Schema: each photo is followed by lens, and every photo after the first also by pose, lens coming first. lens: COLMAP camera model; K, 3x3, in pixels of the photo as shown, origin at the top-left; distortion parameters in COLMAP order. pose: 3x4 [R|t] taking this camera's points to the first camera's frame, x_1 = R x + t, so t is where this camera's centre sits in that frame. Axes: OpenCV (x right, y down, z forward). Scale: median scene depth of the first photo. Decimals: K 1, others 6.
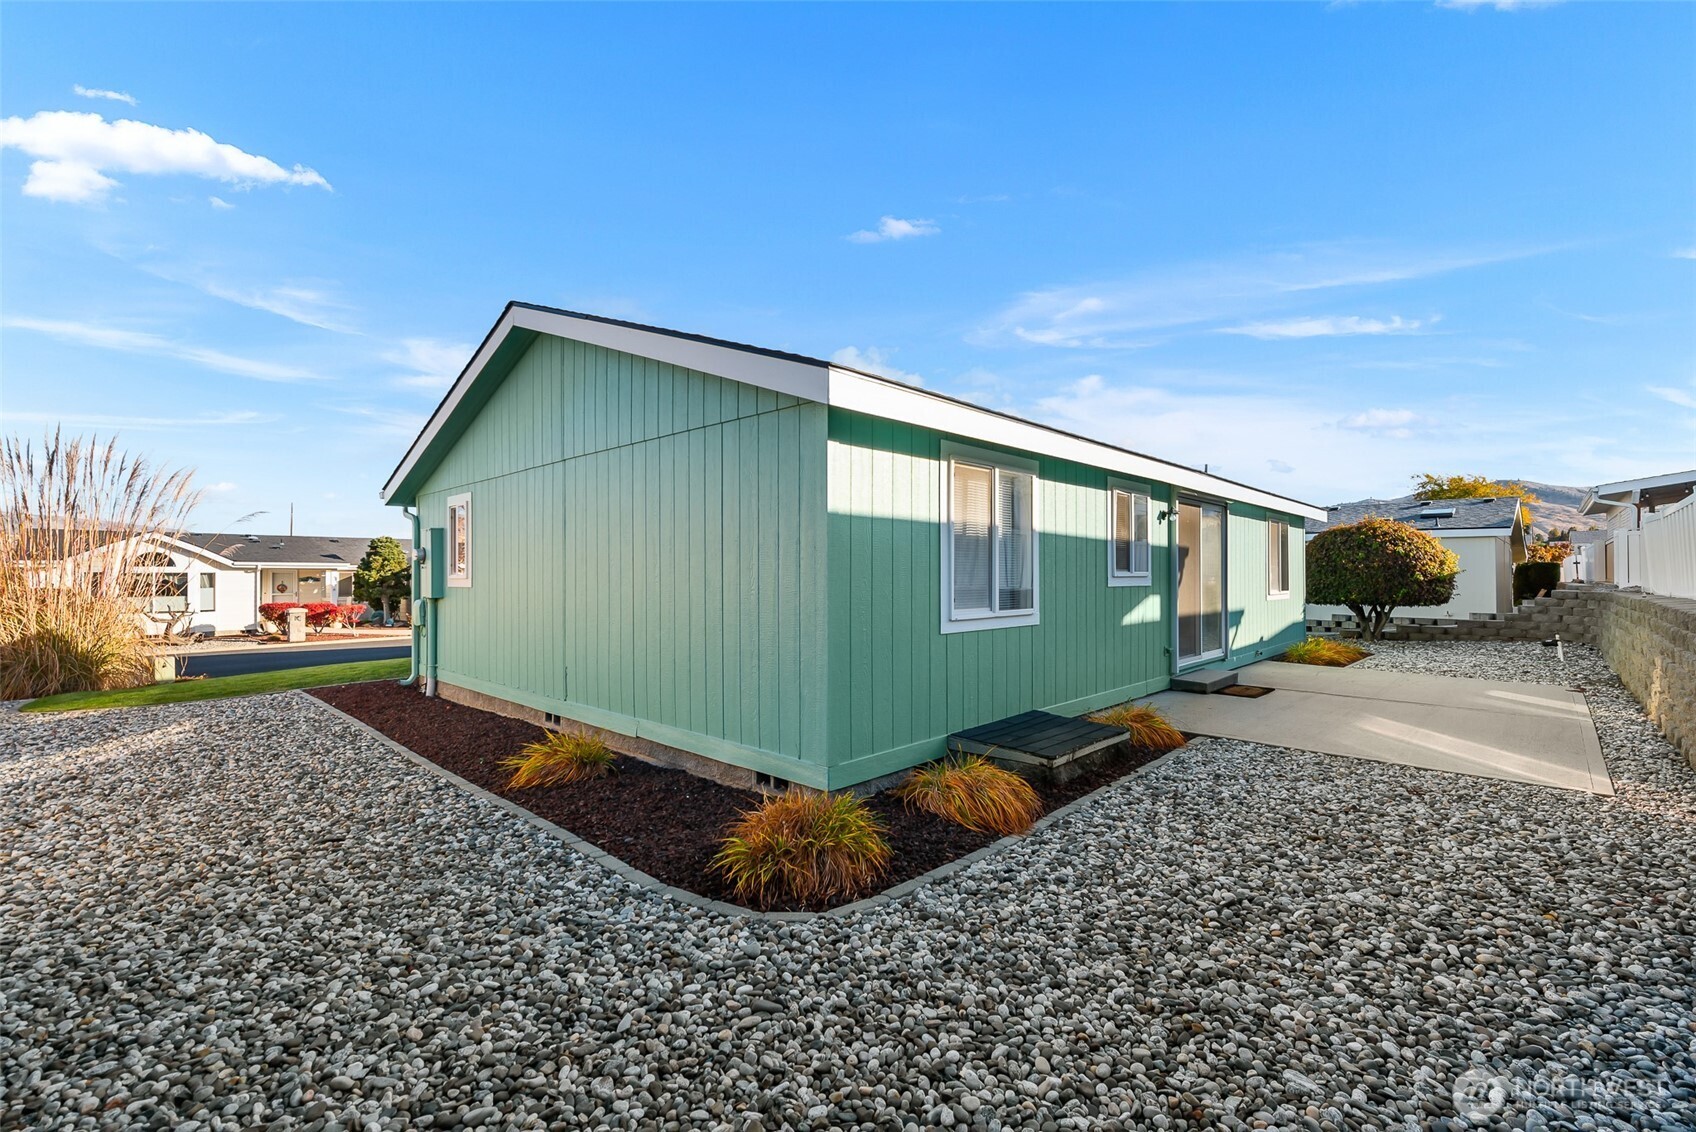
lens RADIAL K [[741.0, 0, 867.3], [0, 741.0, 581.4], [0, 0, 1]] dist [-0.000214, -0.000198]
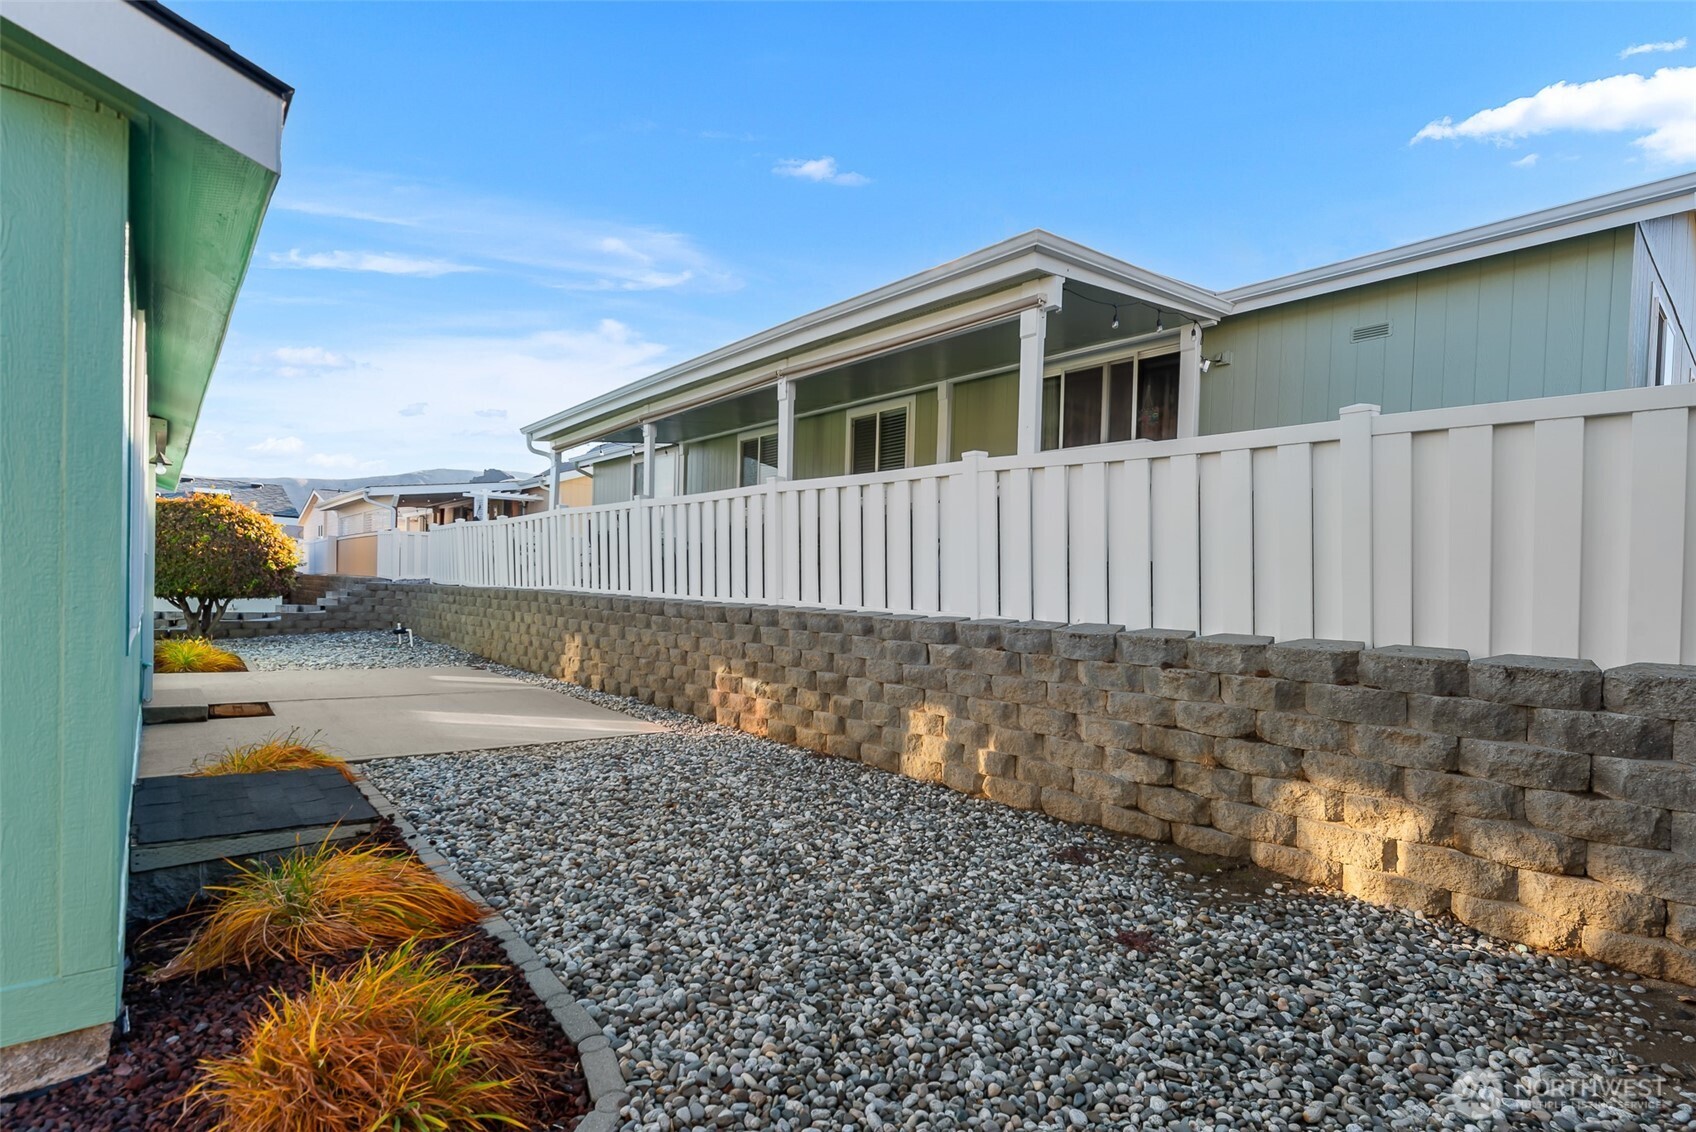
lens RADIAL K [[822.6, 0, 863.1], [0, 822.6, 577.8], [0, 0, 1]] dist [0.002253, -0.000489]
pose [[0.097883, 0.014561, 0.995091, -0.531758], [-0.021840, 0.999684, -0.012479, 0.015259], [-0.994958, -0.020511, 0.098170, 0.539355]]
